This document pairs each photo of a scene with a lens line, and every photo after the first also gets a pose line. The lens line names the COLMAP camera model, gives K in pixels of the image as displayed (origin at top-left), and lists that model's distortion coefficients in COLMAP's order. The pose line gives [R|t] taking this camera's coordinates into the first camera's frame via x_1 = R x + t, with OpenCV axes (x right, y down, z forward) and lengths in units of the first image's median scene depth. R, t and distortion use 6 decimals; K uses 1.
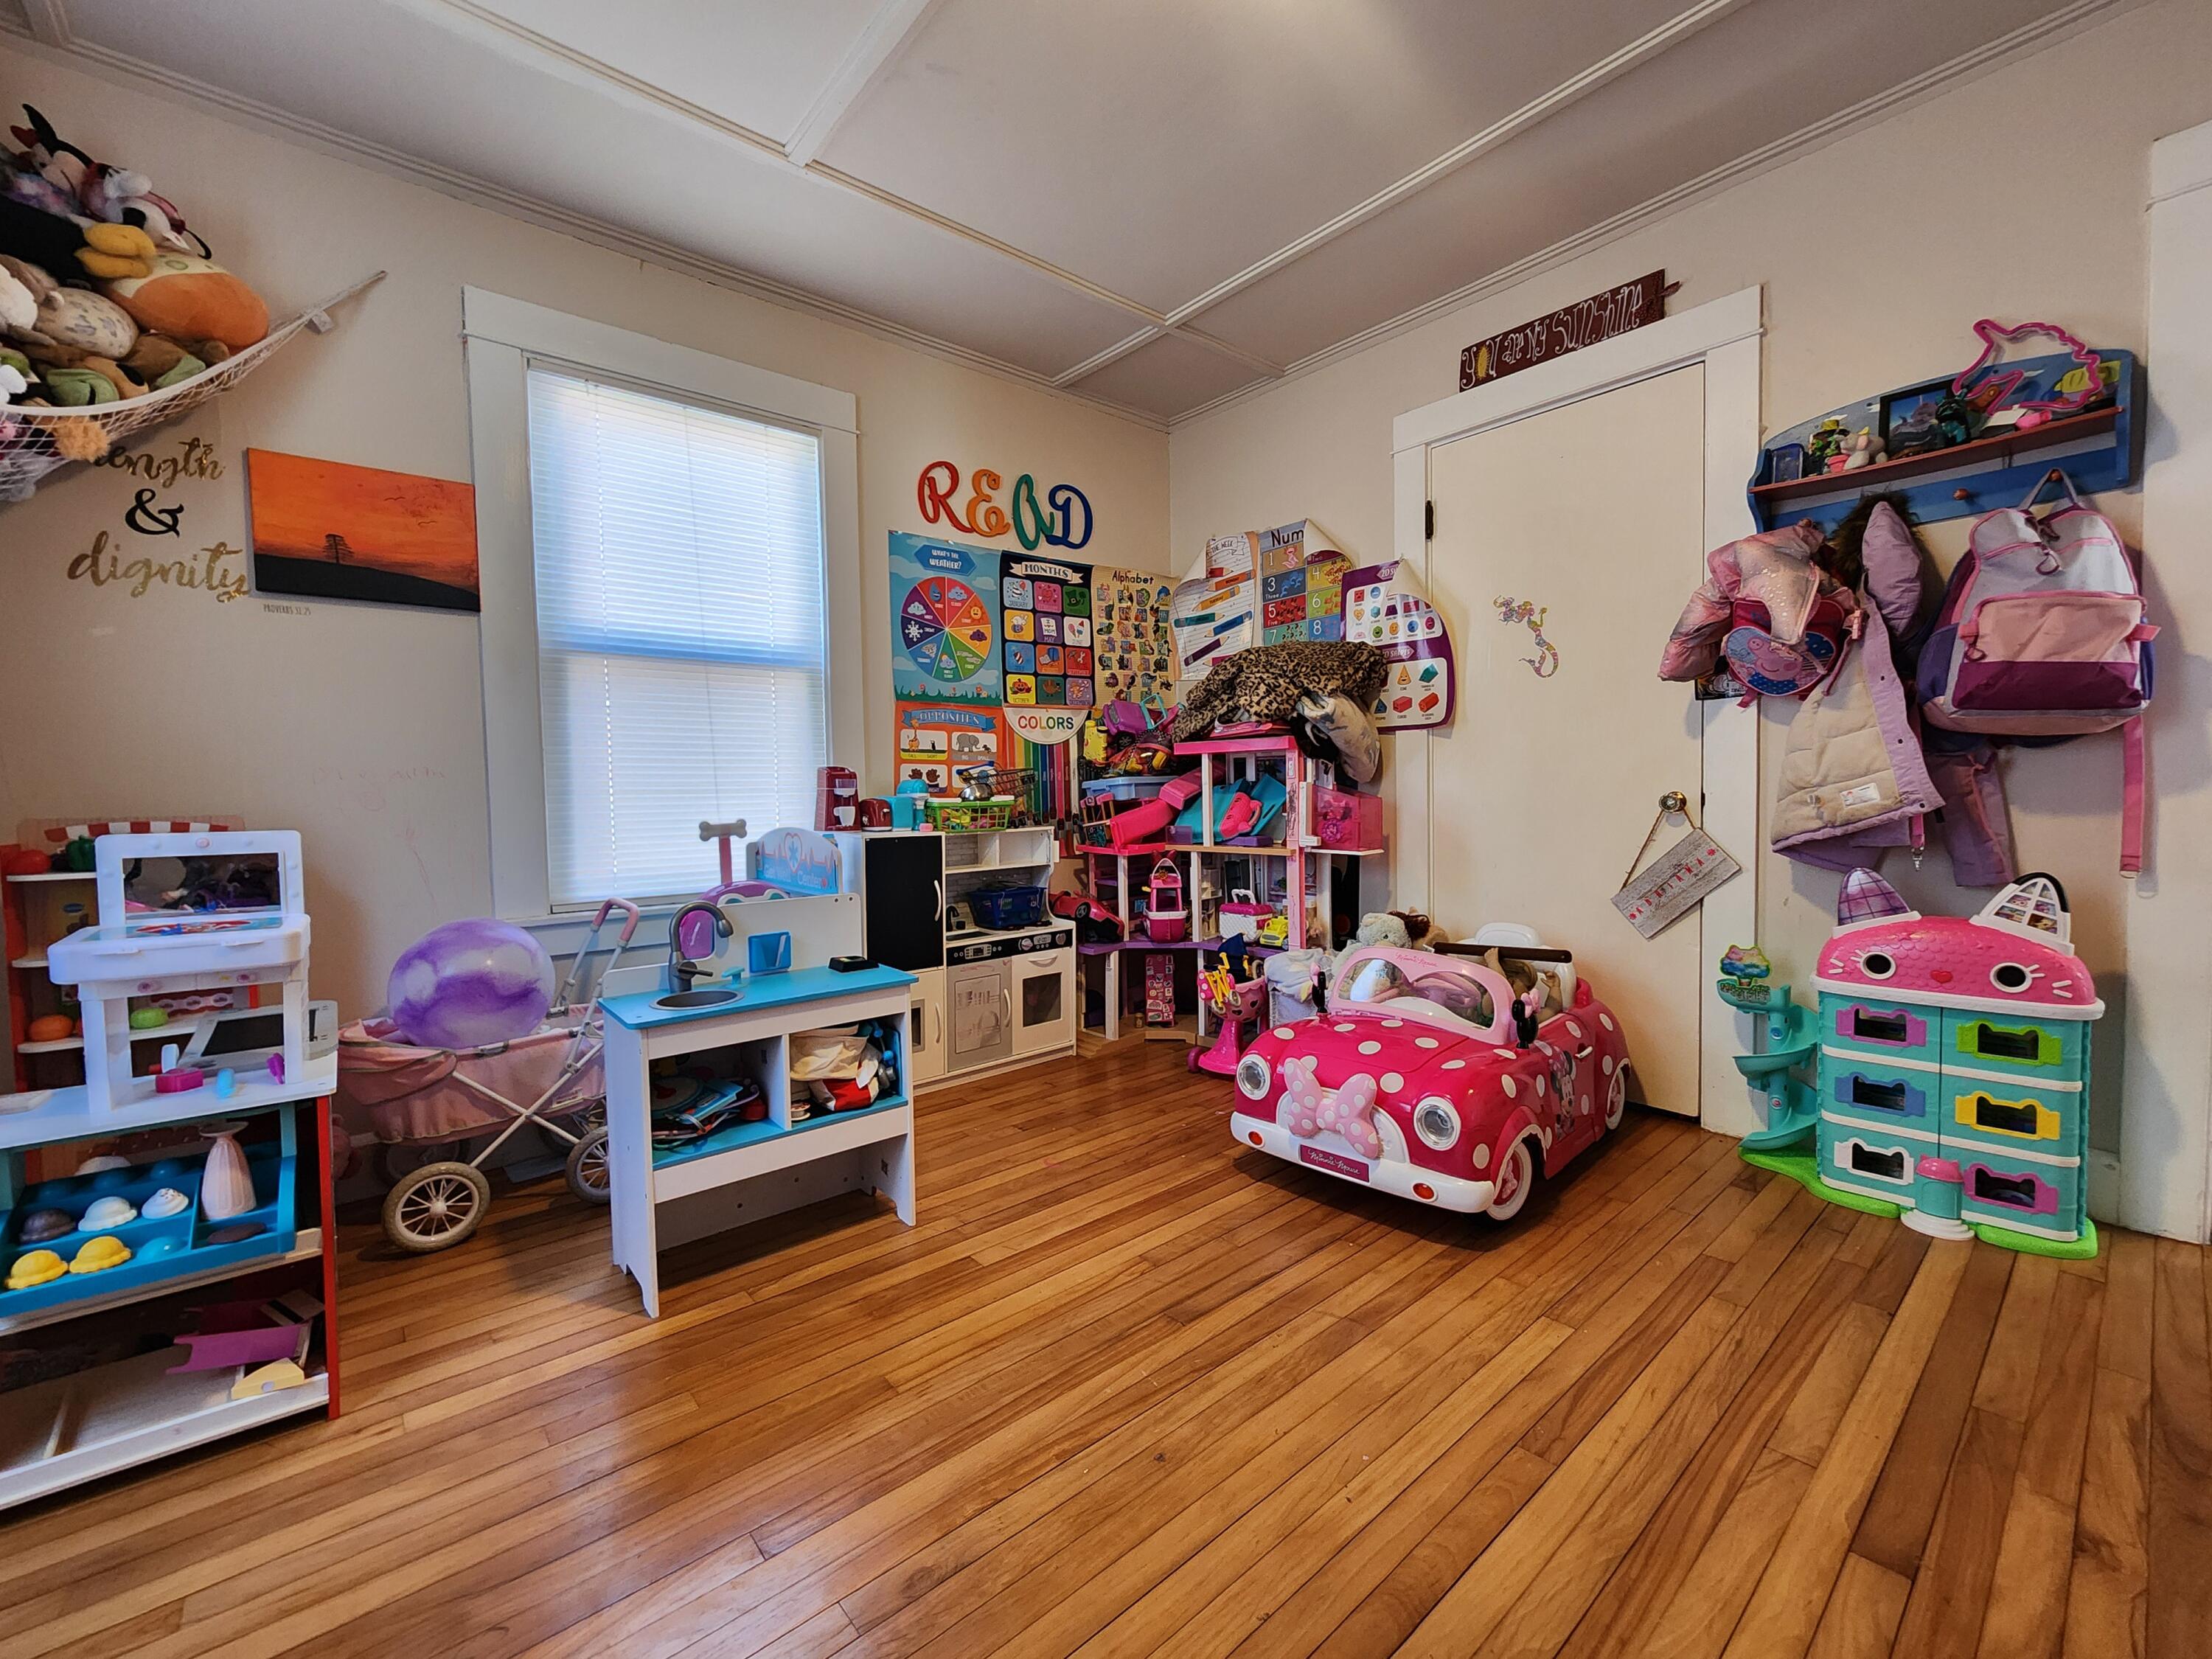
lens RADIAL K [[908.6, 0, 1108.8], [0, 908.6, 830.0], [0, 0, 1]] dist [-0.005371, 0.001117]
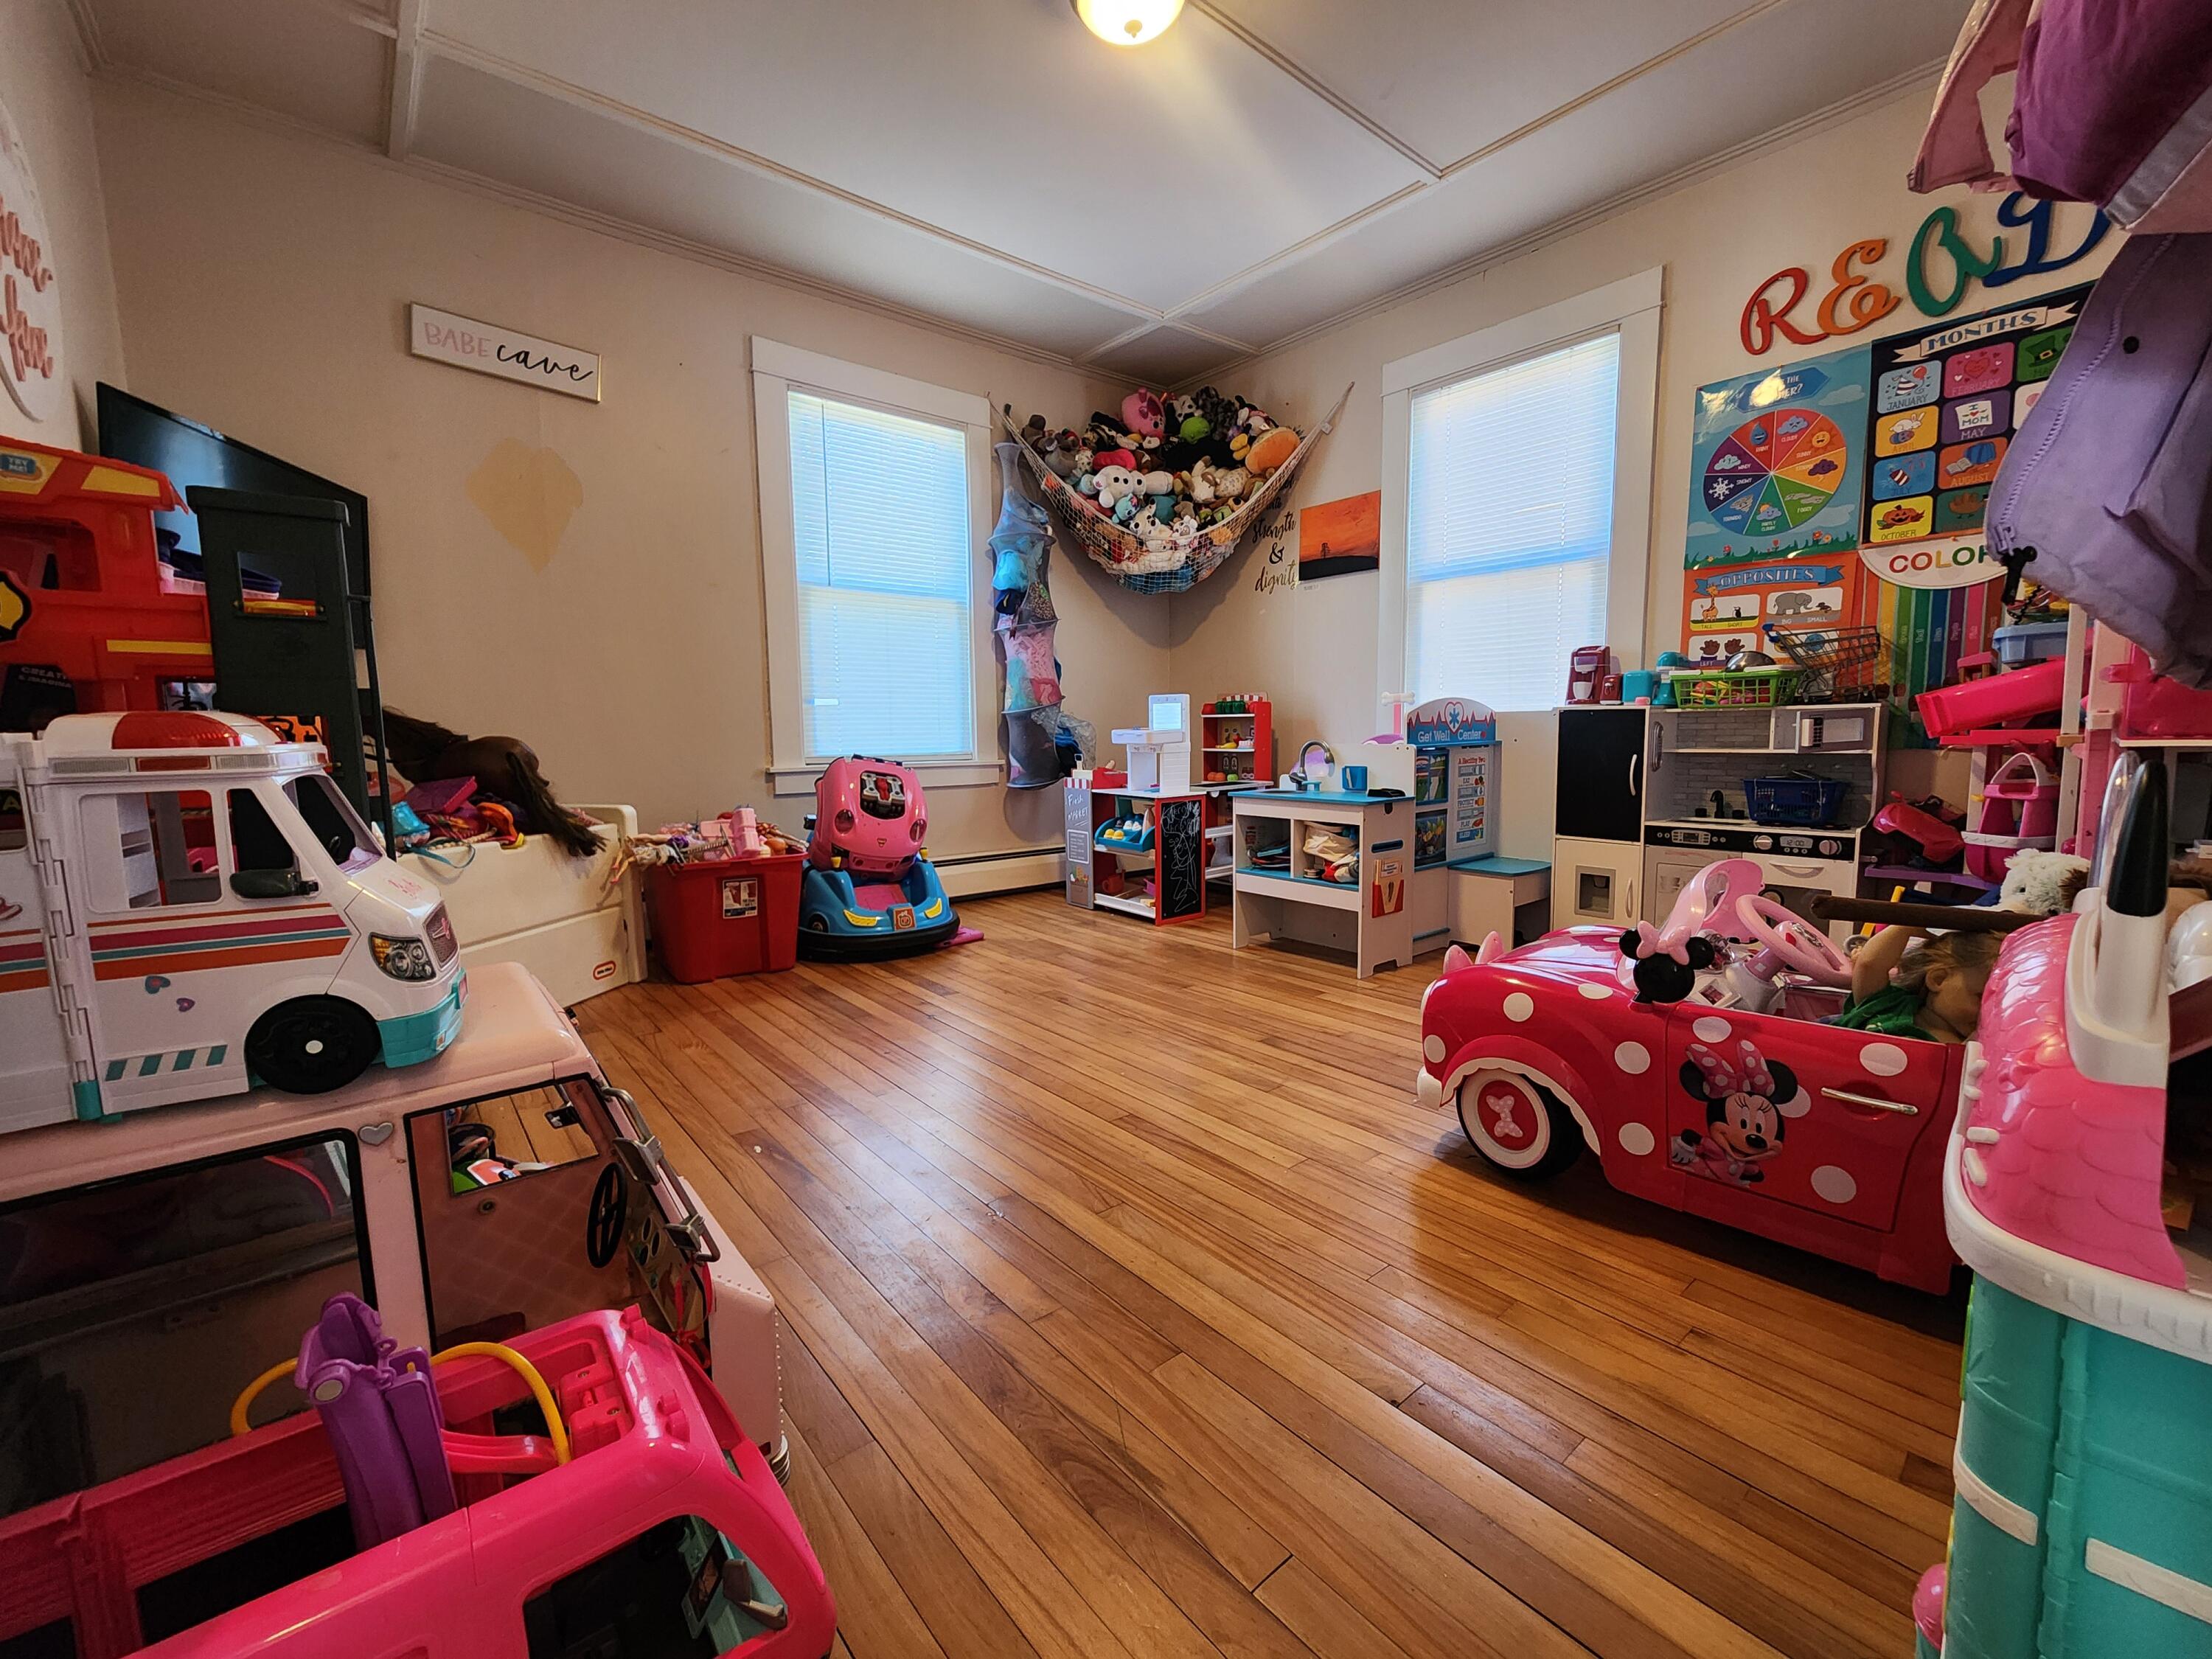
lens RADIAL K [[908.6, 0, 1114.1], [0, 908.6, 824.9], [0, 0, 1]] dist [-0.005371, 0.001117]
pose [[-0.012592, 0.123663, -0.992244, 0.851656], [-0.031530, 0.991781, 0.124005, 0.027925], [0.999423, 0.032847, -0.008590, 0.460891]]
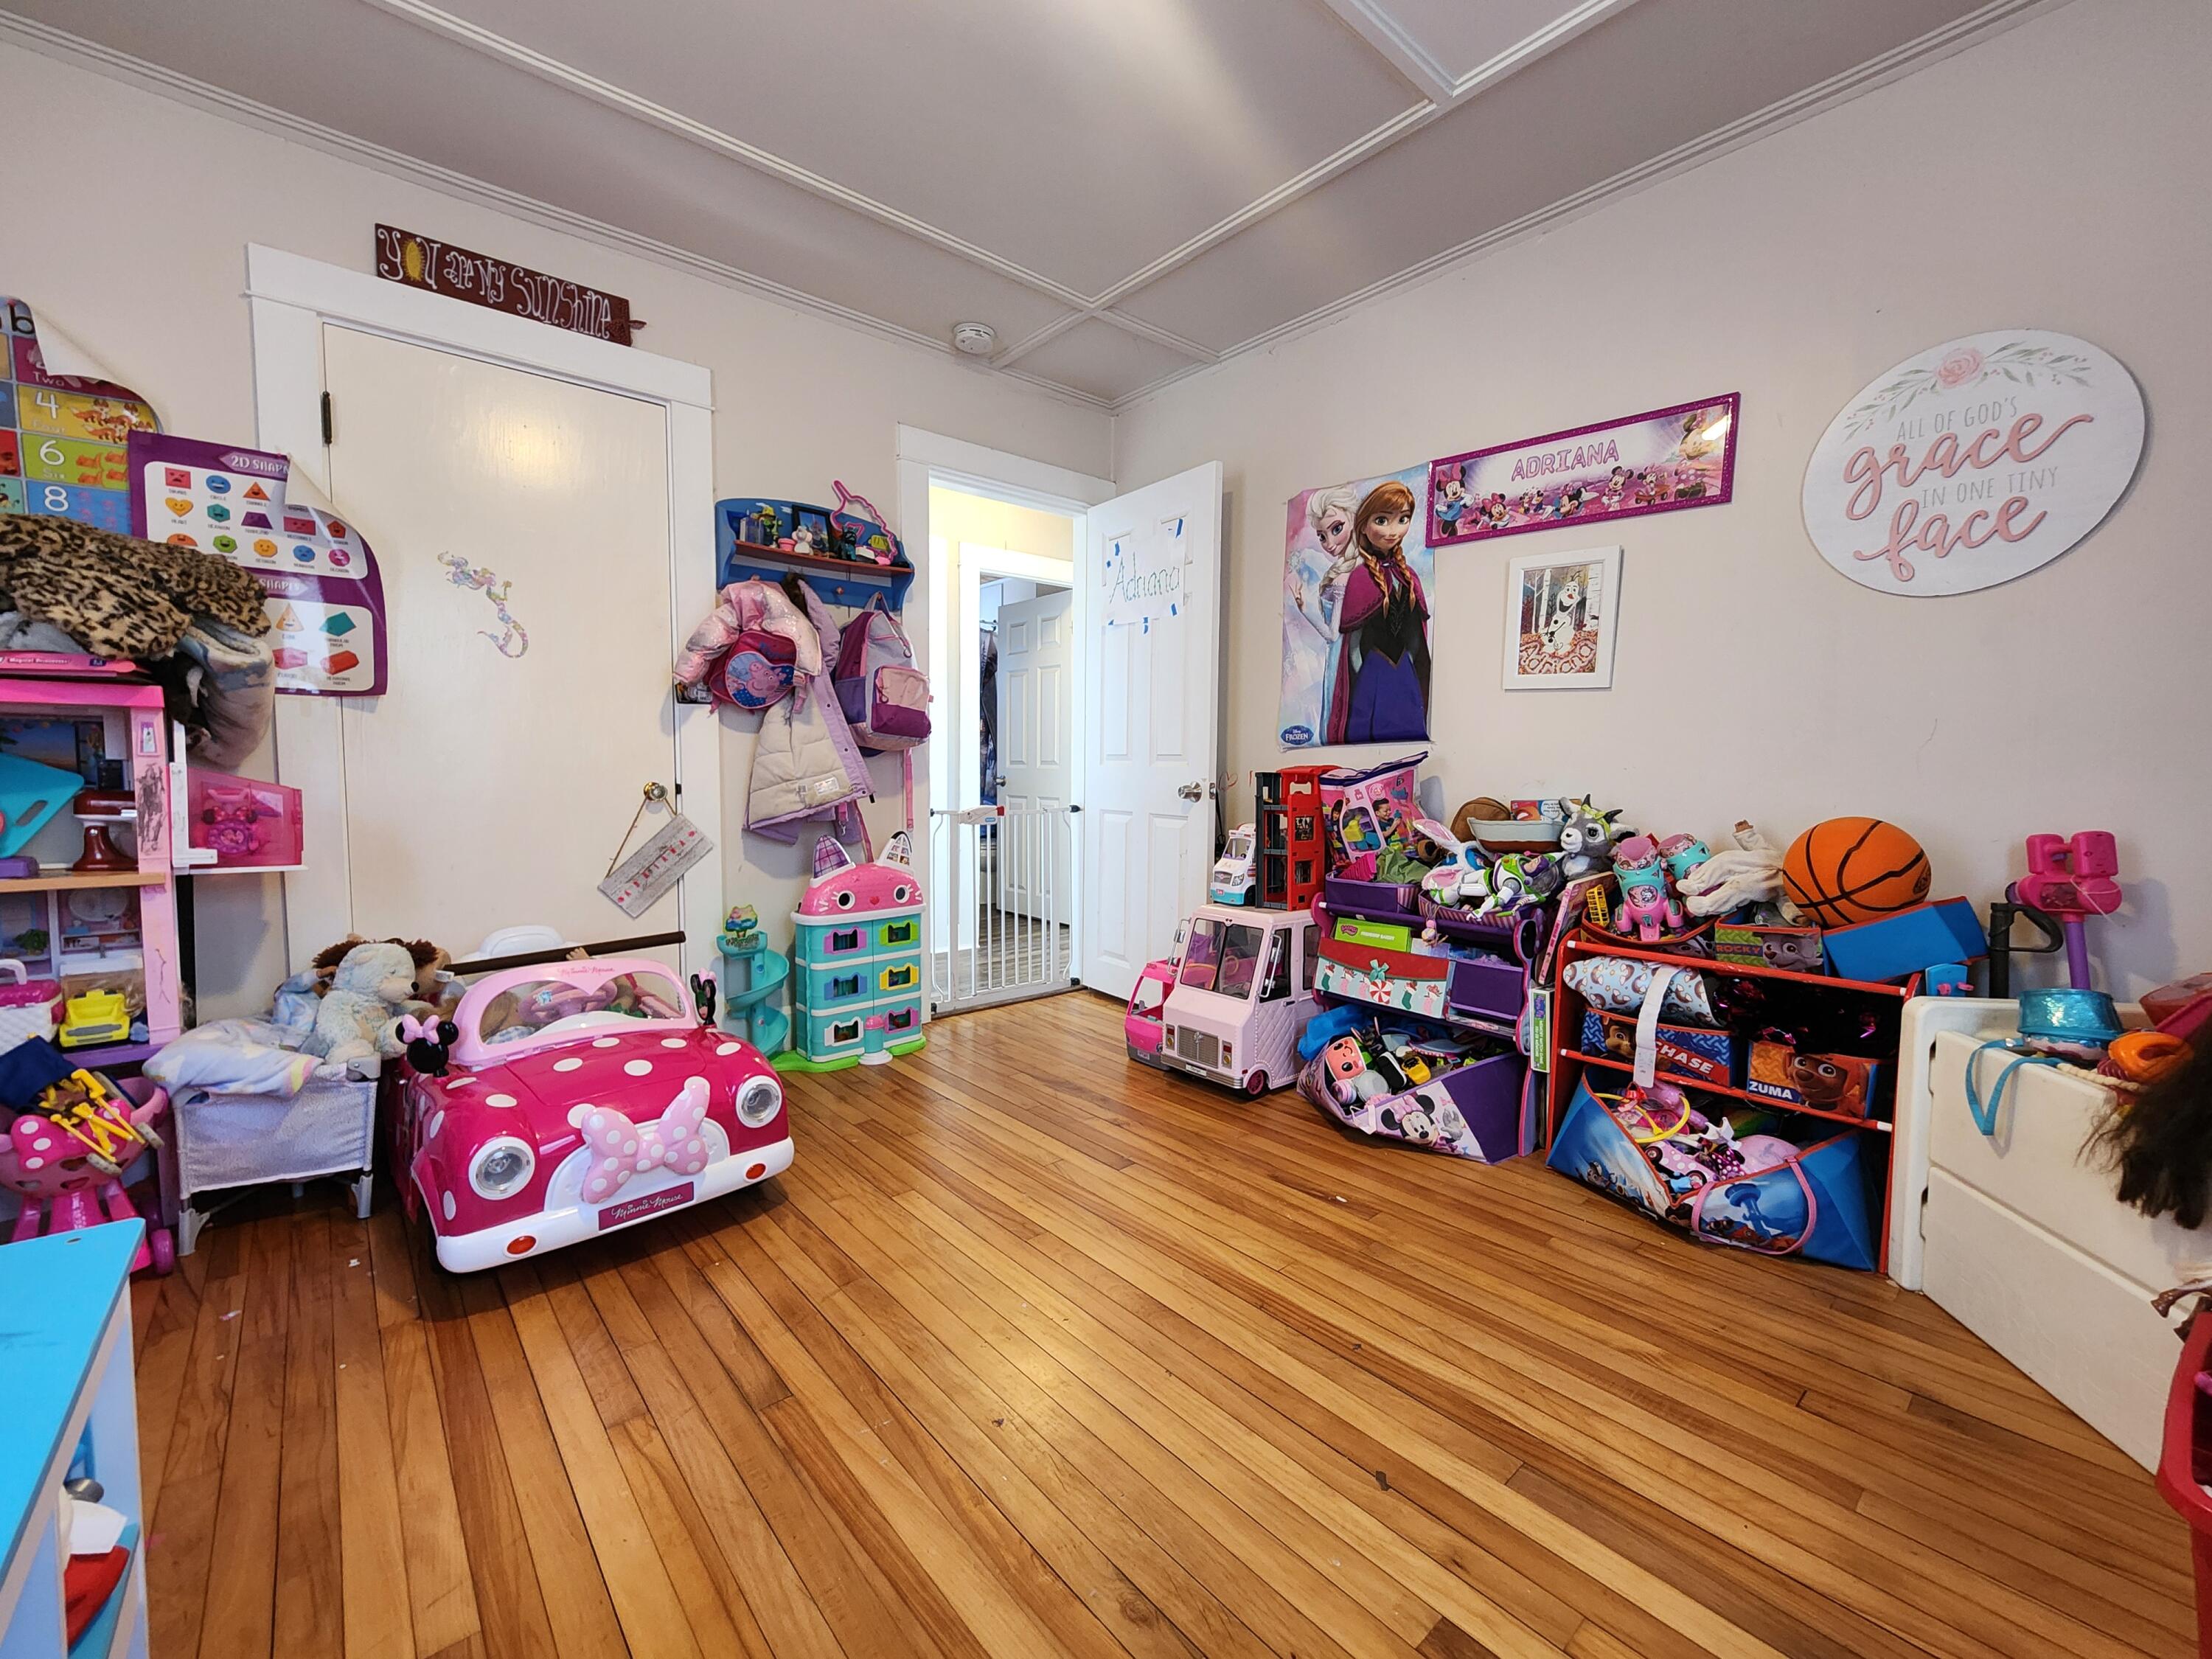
lens RADIAL K [[908.6, 0, 1101.3], [0, 908.6, 832.0], [0, 0, 1]] dist [-0.005371, 0.001117]
pose [[0.001378, -0.049937, 0.998751, -0.448098], [0.036148, 0.998102, 0.049855, -0.015233], [-0.999346, 0.036034, 0.003180, 0.403485]]
